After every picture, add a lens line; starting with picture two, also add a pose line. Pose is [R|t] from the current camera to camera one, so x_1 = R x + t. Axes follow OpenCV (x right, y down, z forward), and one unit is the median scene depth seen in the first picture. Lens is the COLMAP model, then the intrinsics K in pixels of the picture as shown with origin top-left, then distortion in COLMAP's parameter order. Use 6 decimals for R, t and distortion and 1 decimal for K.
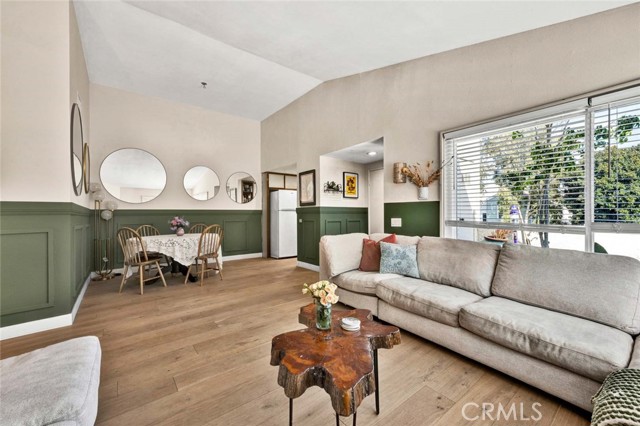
lens RADIAL K [[254.1, 0, 320.0], [0, 254.1, 213.0], [0, 0, 1]] dist [-0.013287, -0.000111]
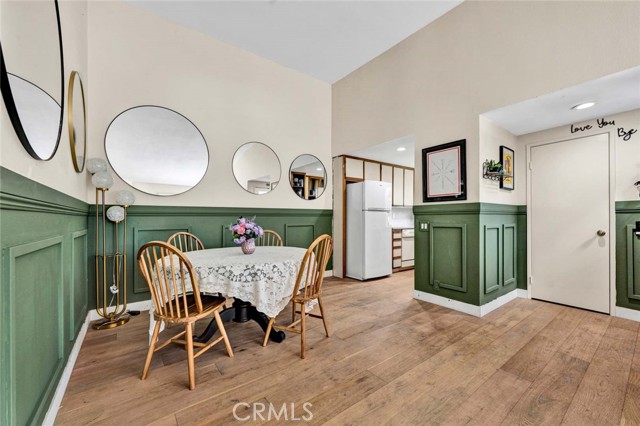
lens RADIAL K [[254.0, 0, 319.6], [0, 254.0, 218.4], [0, 0, 1]] dist [0.000067, 0.000080]
pose [[0.999537, 0.007314, -0.029538, -0.354838], [-0.006953, 0.999900, 0.012284, 0.006834], [0.029625, -0.012073, 0.999488, 0.419995]]
